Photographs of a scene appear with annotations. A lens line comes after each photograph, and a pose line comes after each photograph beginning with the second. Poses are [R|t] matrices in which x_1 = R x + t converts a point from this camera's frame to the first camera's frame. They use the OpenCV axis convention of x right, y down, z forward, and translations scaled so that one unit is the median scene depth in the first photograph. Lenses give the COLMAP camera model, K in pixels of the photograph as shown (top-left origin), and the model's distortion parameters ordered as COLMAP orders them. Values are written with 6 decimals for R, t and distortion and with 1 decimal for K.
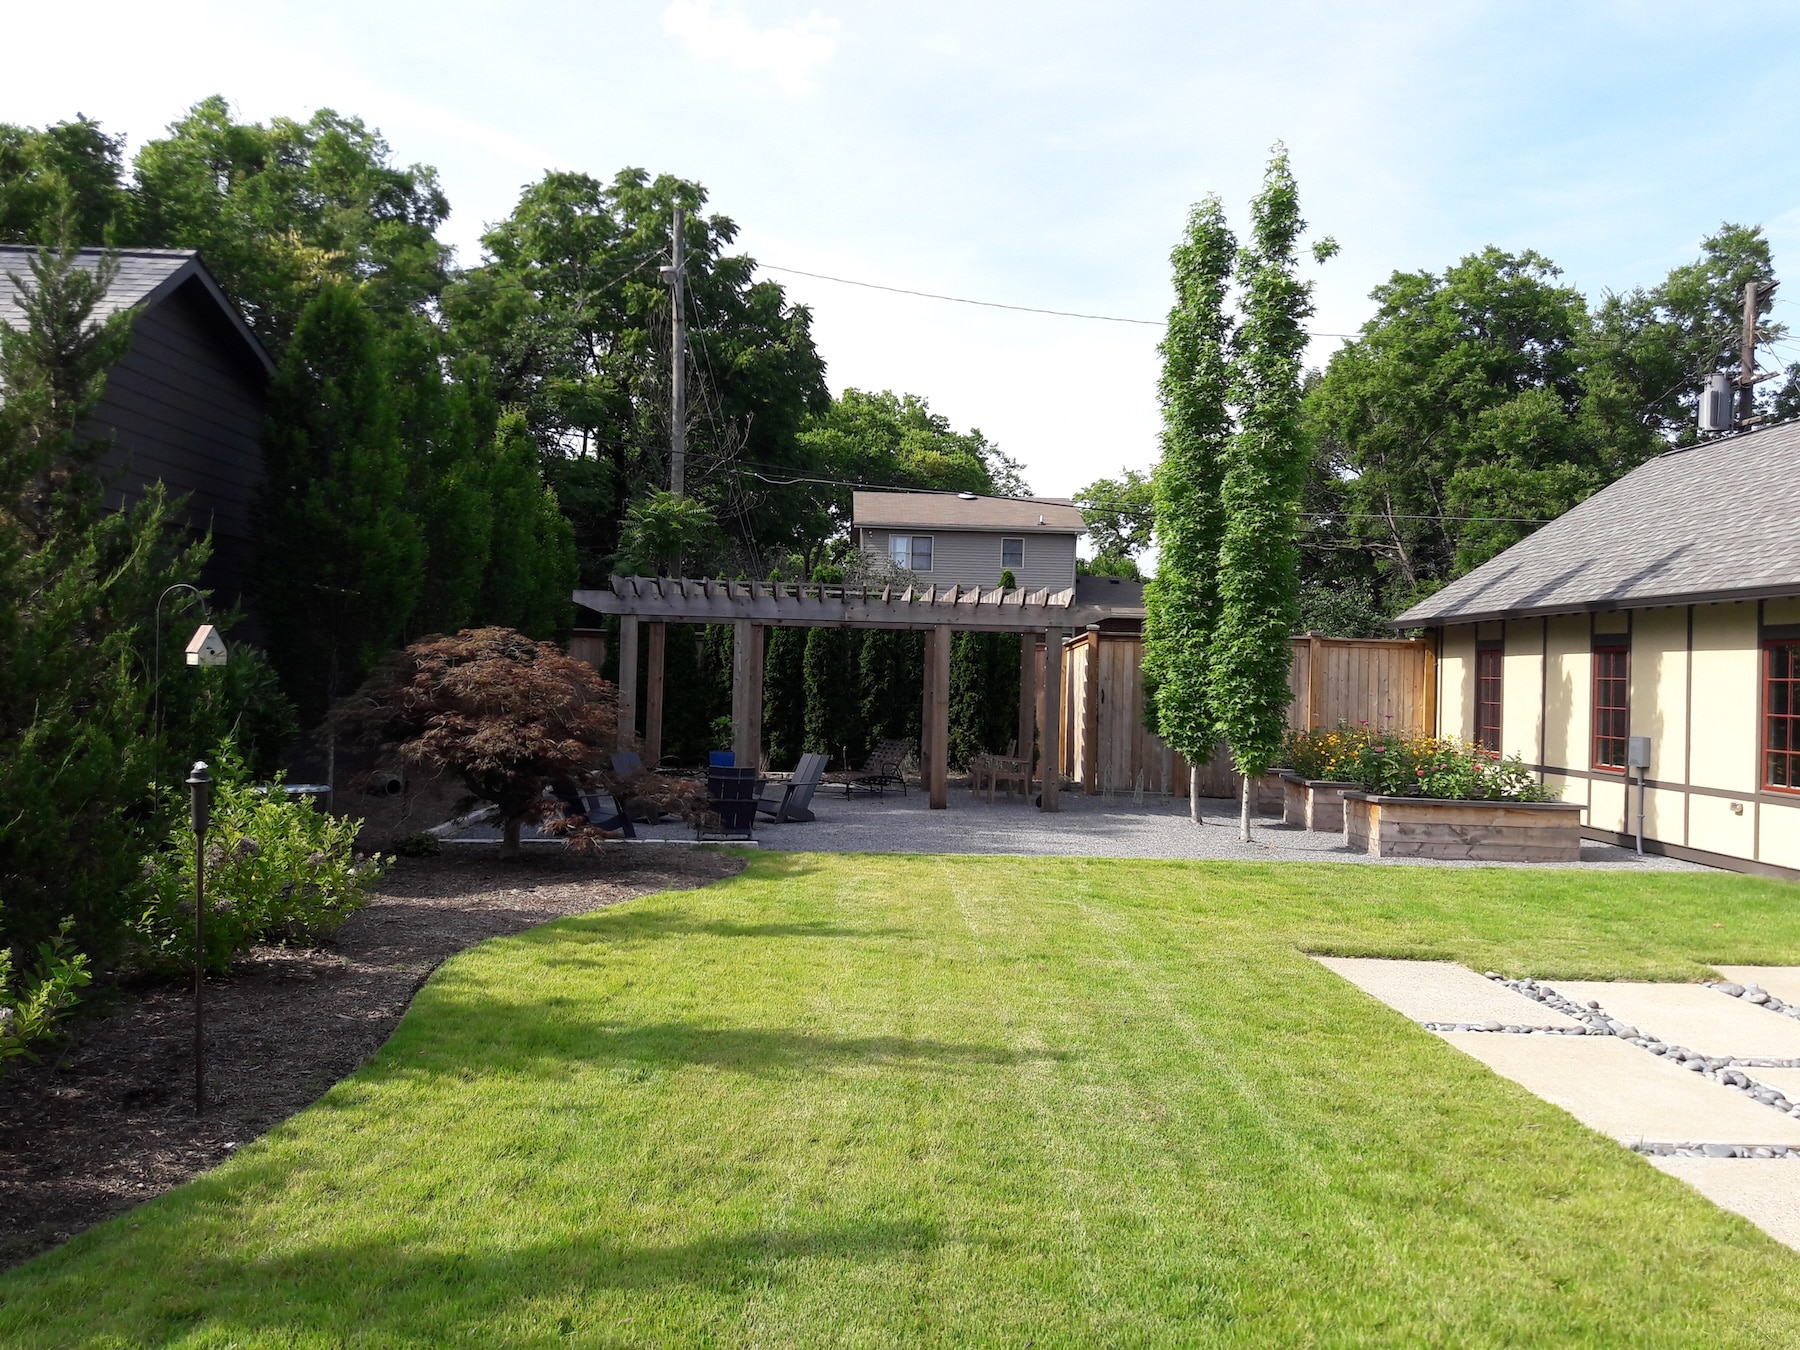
lens RADIAL K [[1462.7, 0, 900.0], [0, 1462.7, 675.0], [0, 0, 1]] dist [0.004555, 0.001384]
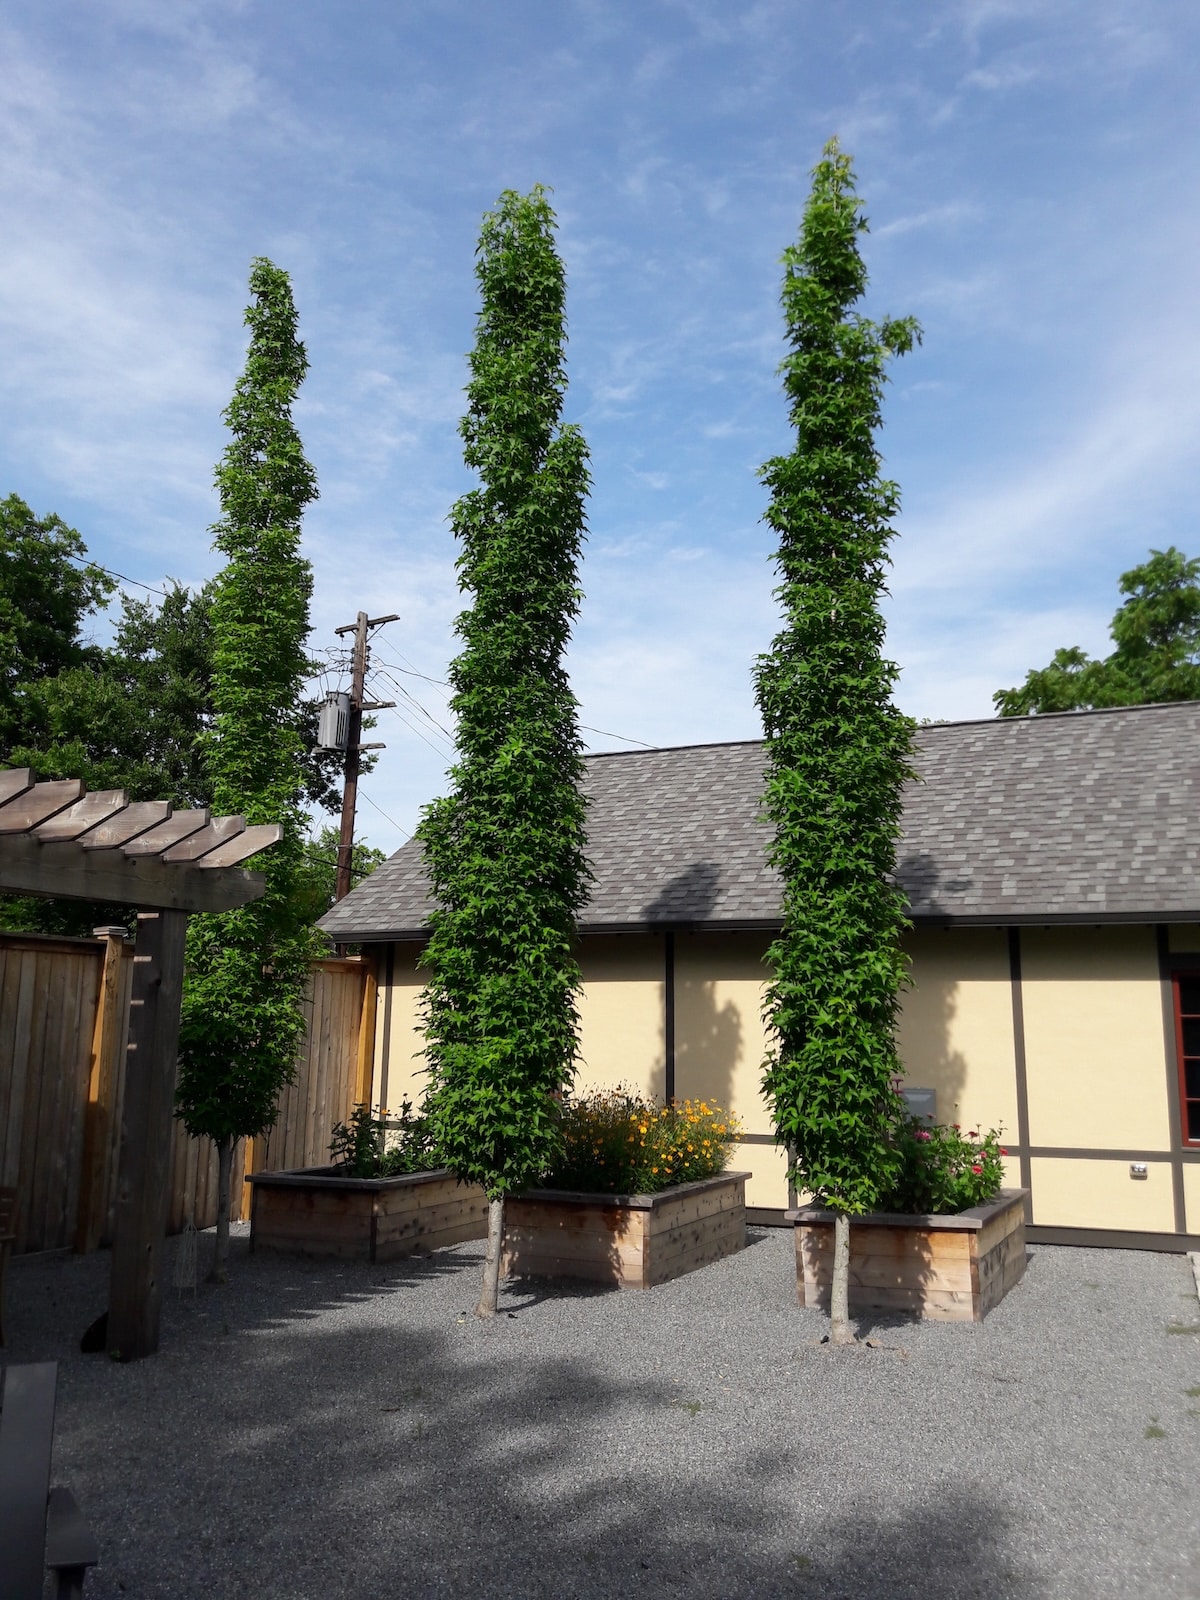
lens RADIAL K [[1300.2, 0, 600.0], [0, 1300.2, 800.0], [0, 0, 1]] dist [0.004555, 0.001384]
pose [[0.420744, 0.136818, 0.896803, -0.125506], [0.002890, 0.988354, -0.152142, -0.003390], [-0.907175, 0.066604, 0.415448, 0.463408]]
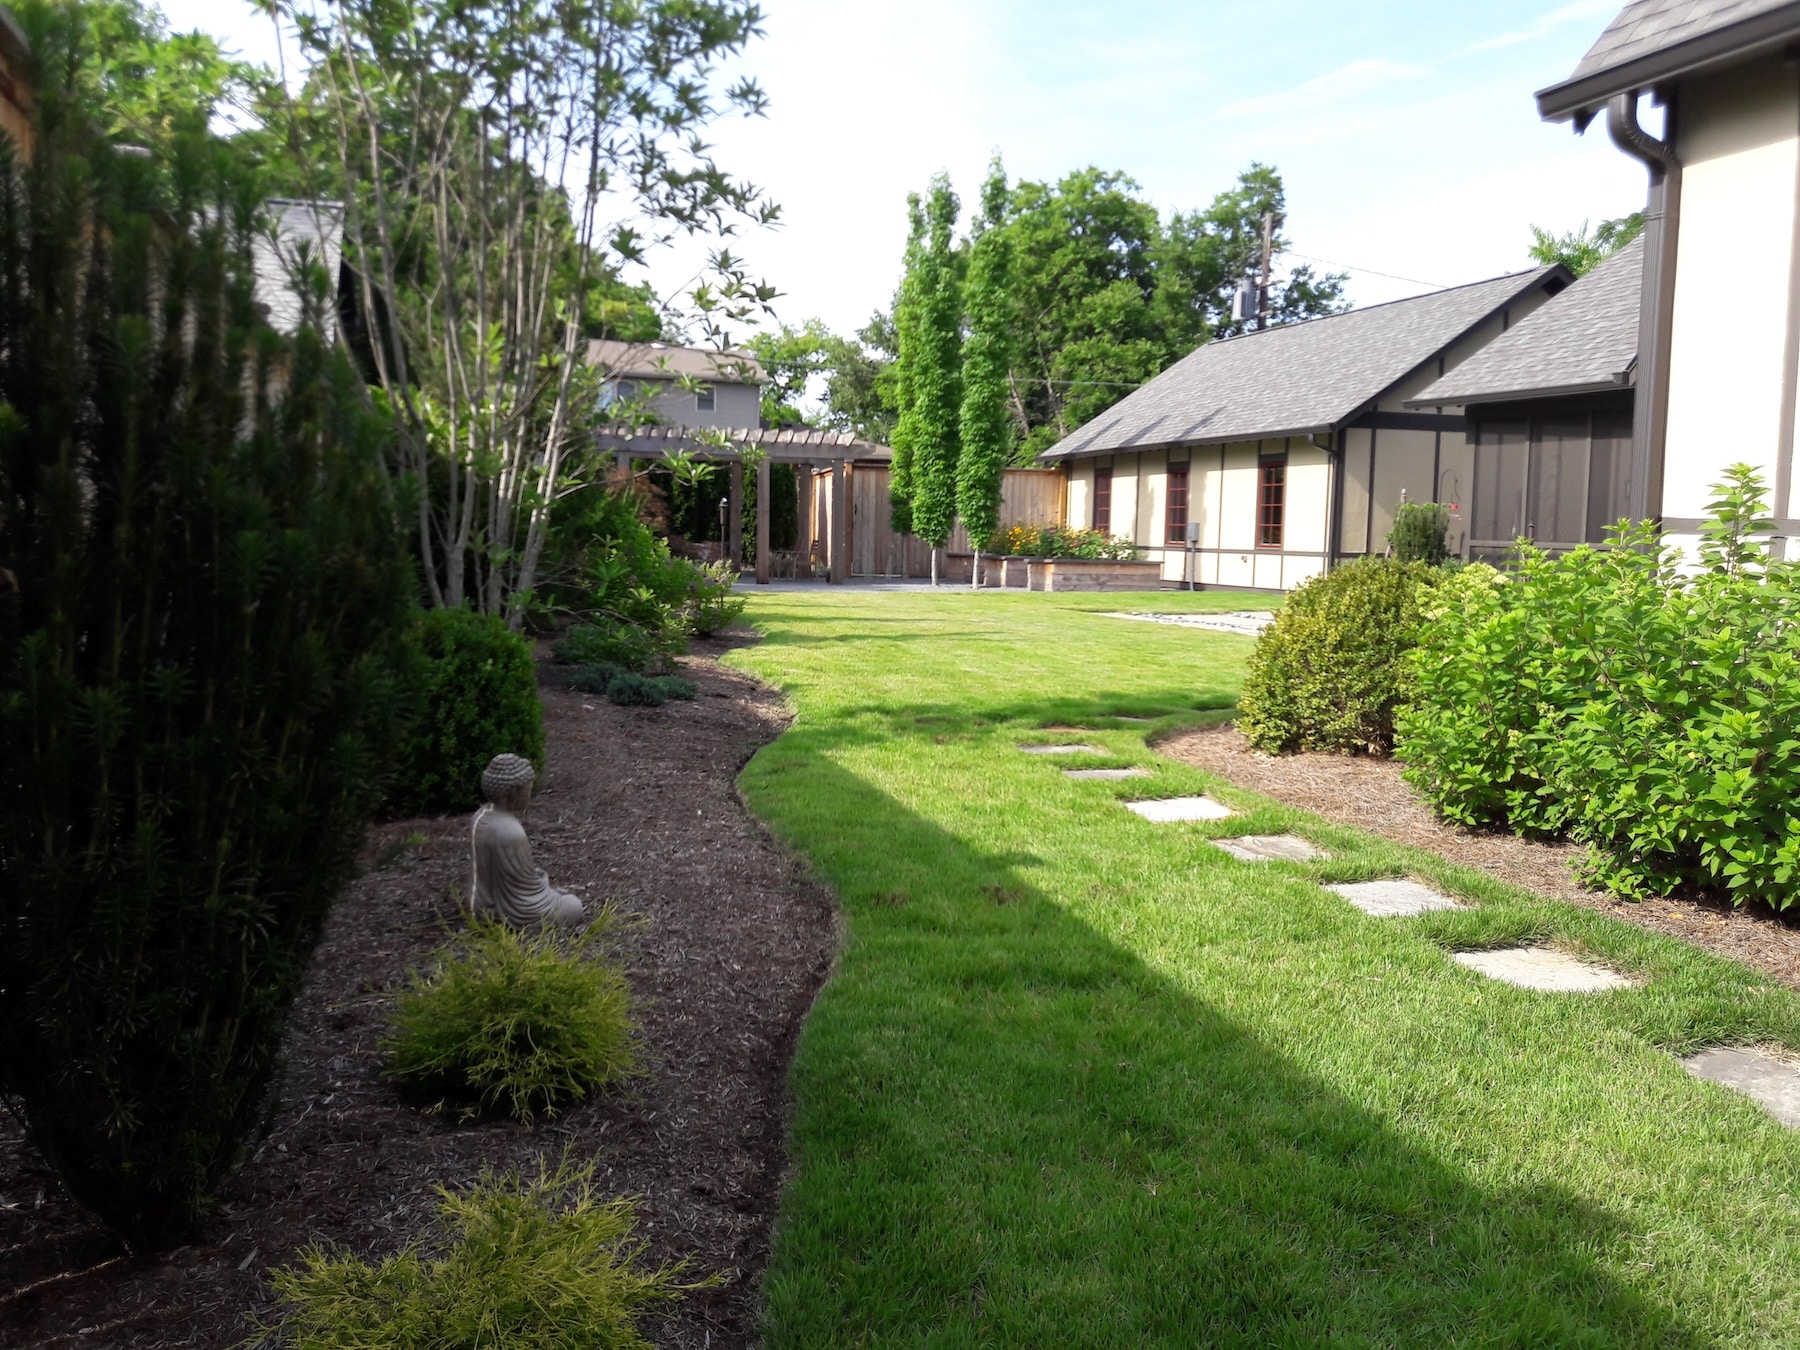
lens RADIAL K [[1438.6, 0, 863.2], [0, 1438.6, 698.3], [0, 0, 1]] dist [0.191097, -0.486866]
pose [[0.967565, -0.040065, 0.249426, -0.161157], [0.009360, 0.992351, 0.123091, 0.018105], [-0.252450, -0.116763, 0.960539, -0.299610]]
